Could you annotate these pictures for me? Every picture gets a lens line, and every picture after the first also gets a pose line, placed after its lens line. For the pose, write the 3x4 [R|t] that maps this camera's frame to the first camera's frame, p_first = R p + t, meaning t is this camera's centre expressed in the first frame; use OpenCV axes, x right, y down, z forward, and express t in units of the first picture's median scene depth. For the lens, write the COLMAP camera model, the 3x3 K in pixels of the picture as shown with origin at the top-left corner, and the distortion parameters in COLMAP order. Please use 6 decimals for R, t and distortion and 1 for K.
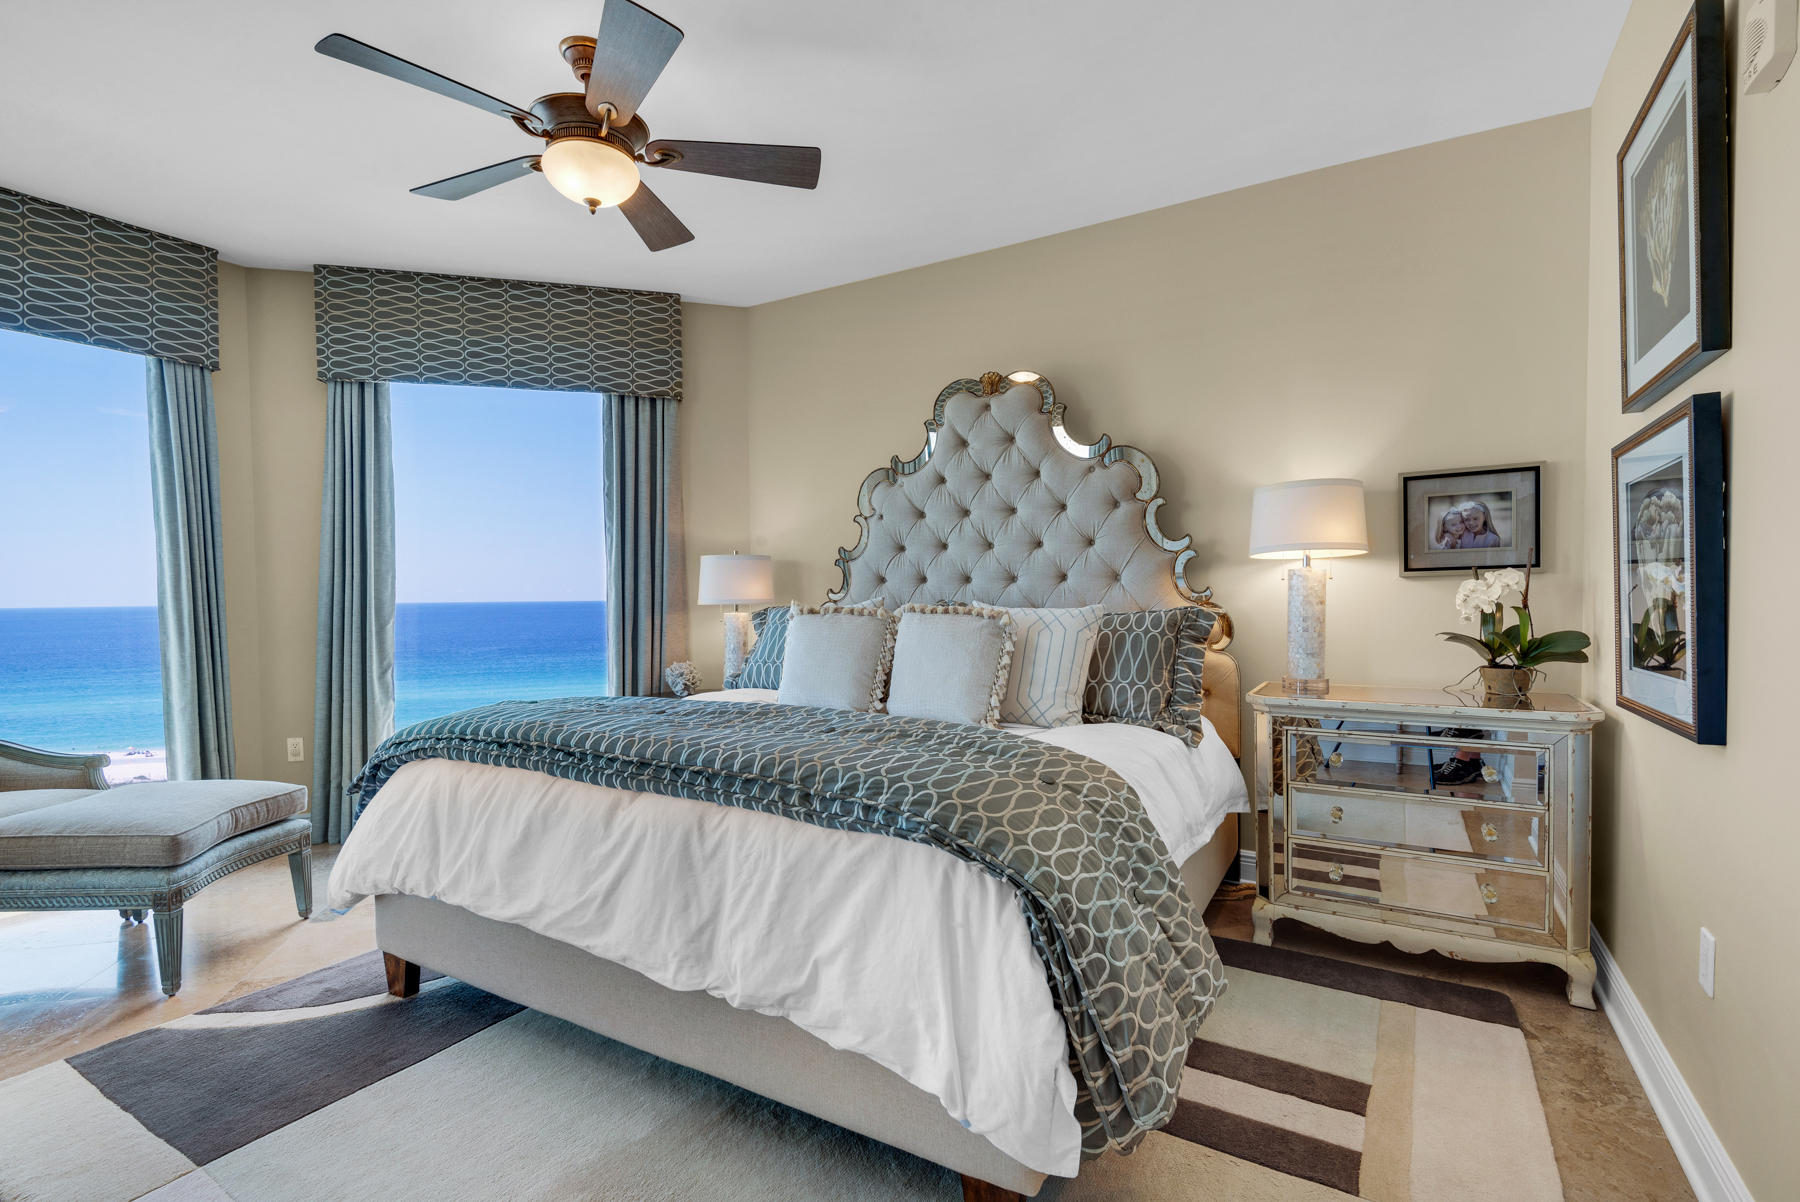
lens RADIAL K [[818.2, 0, 909.2], [0, 818.2, 613.5], [0, 0, 1]] dist [0.012762, -0.010099]
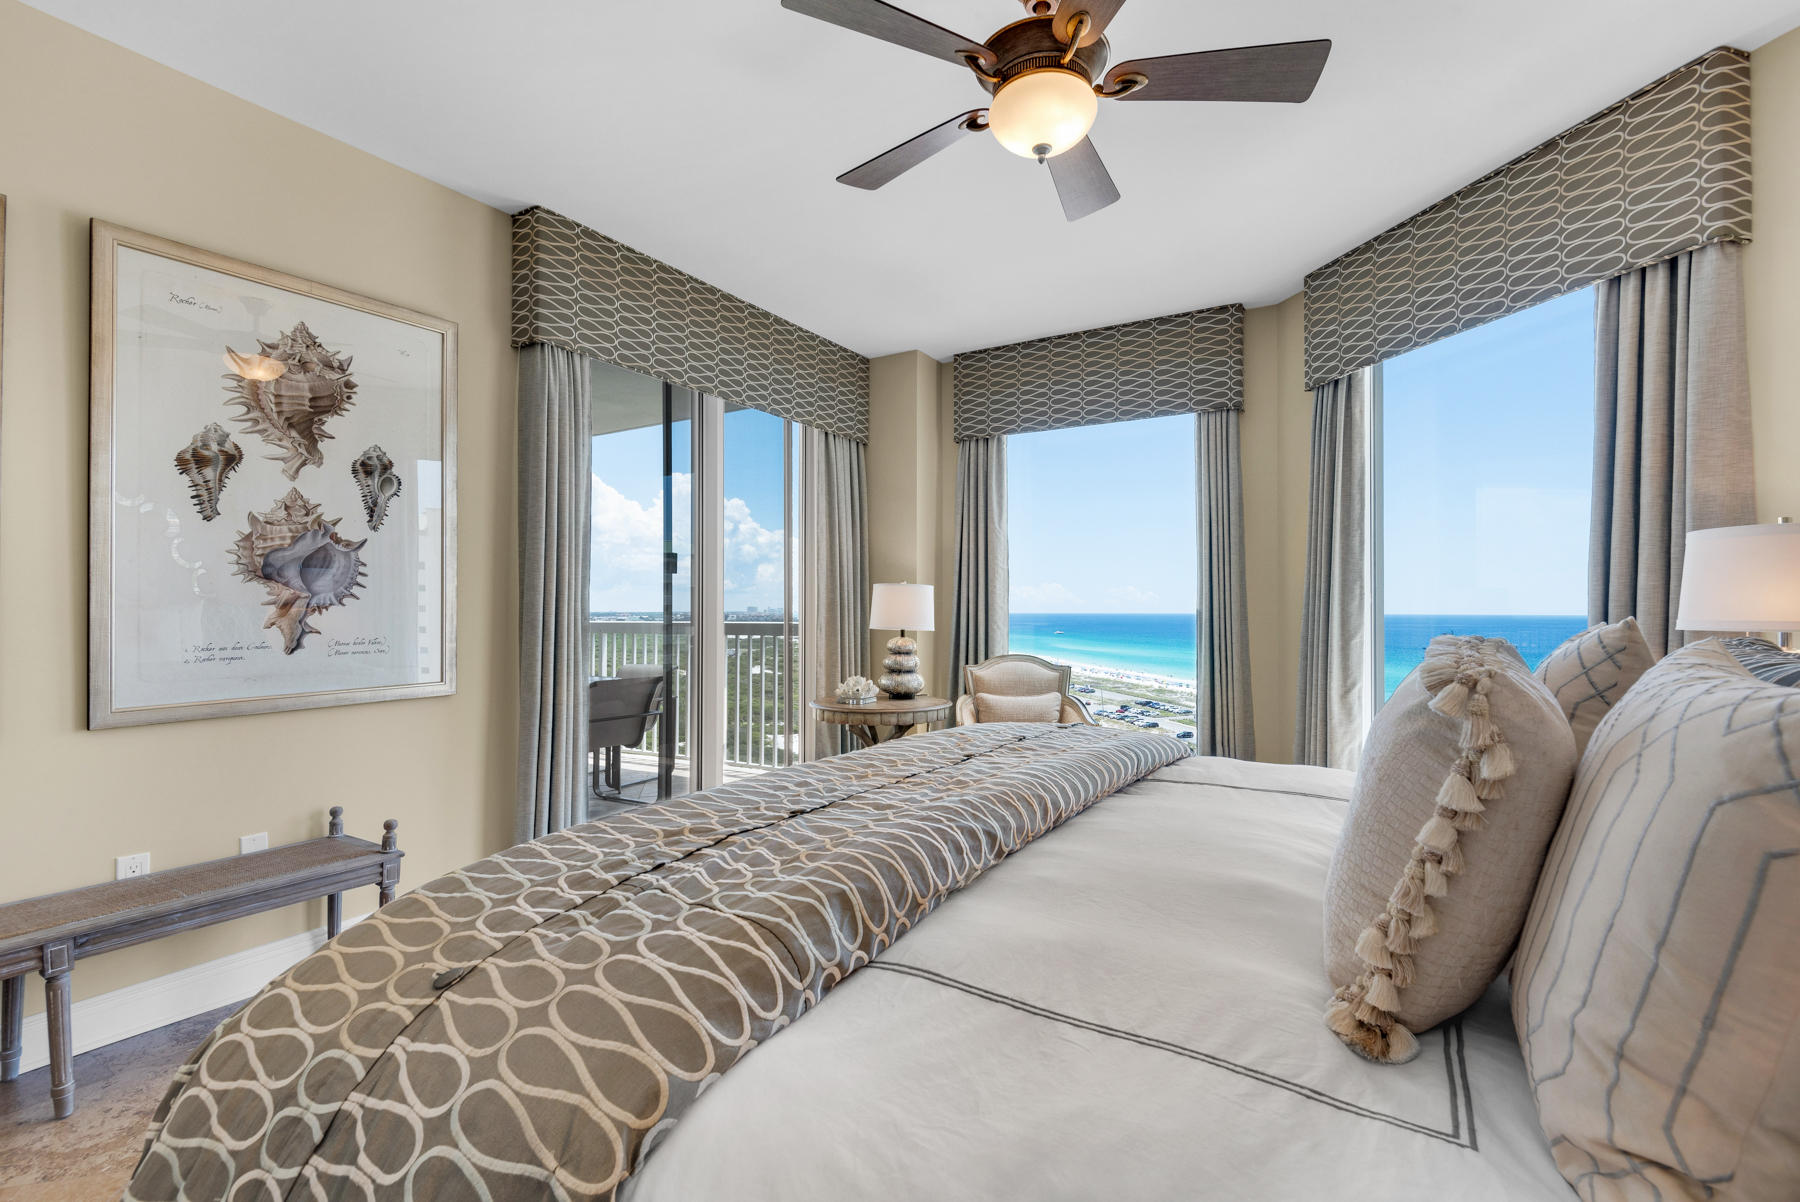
lens RADIAL K [[818.2, 0, 916.9], [0, 818.2, 601.7], [0, 0, 1]] dist [0.012762, -0.010099]
pose [[-0.012157, -0.000583, -0.999926, 0.313595], [-0.023176, 0.999731, -0.000301, -0.018106], [0.999657, 0.023171, -0.012167, 0.596366]]
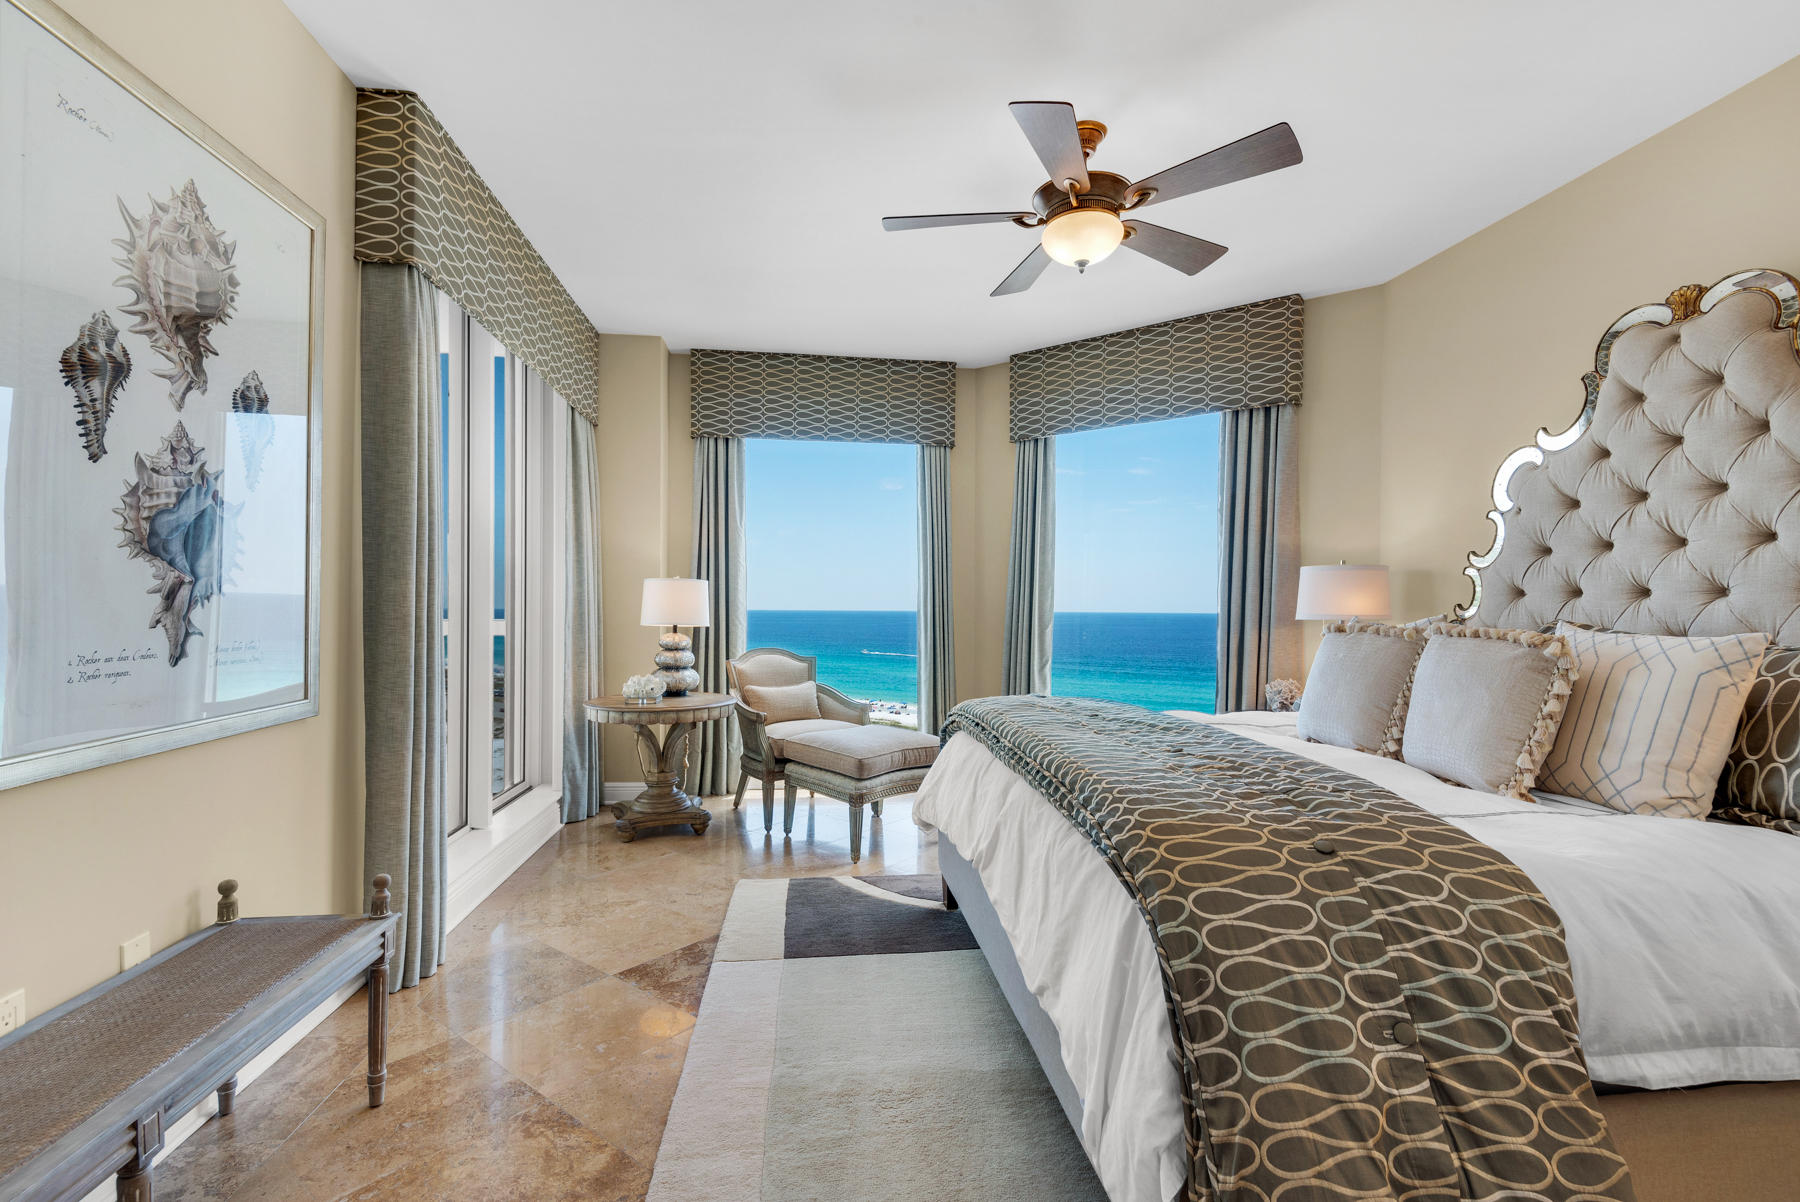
lens RADIAL K [[818.2, 0, 911.1], [0, 818.2, 607.3], [0, 0, 1]] dist [0.012762, -0.010099]
pose [[0.607665, 0.013560, -0.794078, 0.254979], [-0.031288, 0.999487, -0.006875, -0.004899], [0.793577, 0.029023, 0.607777, 0.089004]]
